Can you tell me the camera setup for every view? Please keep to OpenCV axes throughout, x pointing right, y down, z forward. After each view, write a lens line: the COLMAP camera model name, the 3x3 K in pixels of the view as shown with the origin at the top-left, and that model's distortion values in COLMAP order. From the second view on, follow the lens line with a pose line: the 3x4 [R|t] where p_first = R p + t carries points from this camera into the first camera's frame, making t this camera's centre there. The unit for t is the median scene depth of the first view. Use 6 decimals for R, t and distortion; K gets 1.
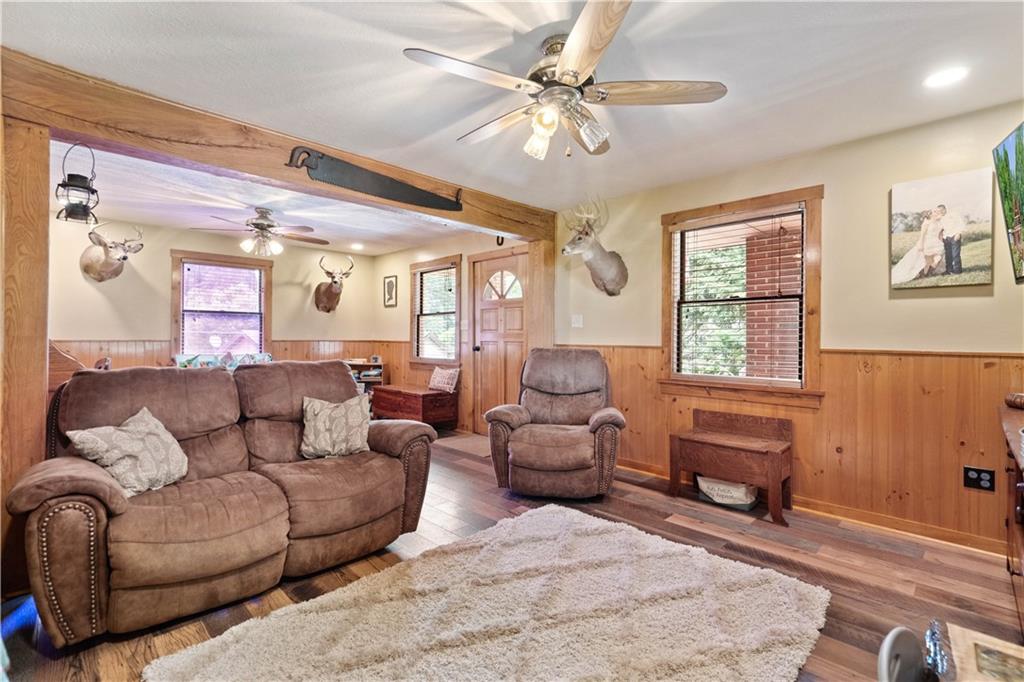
lens RADIAL K [[467.2, 0, 502.3], [0, 467.2, 336.8], [0, 0, 1]] dist [-0.001473, 0.000074]
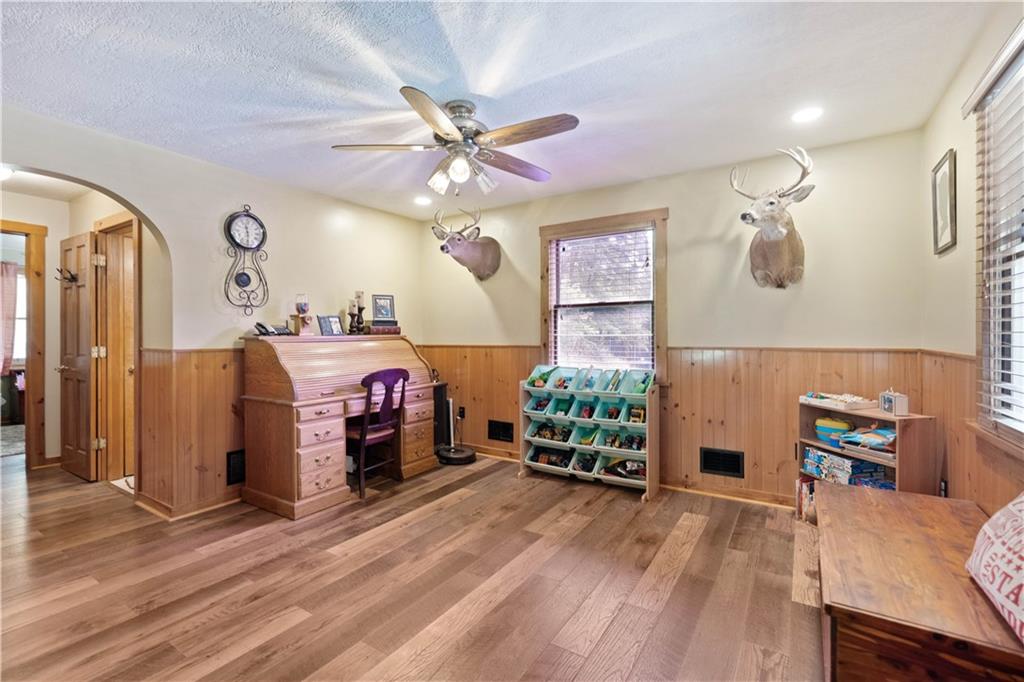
lens RADIAL K [[467.2, 0, 502.3], [0, 467.2, 336.8], [0, 0, 1]] dist [-0.001473, 0.000074]
pose [[0.210218, -0.013697, -0.977559, 0.022735], [-0.003302, 0.999886, -0.014720, 0.003627], [0.977649, 0.006322, 0.210149, 0.694959]]
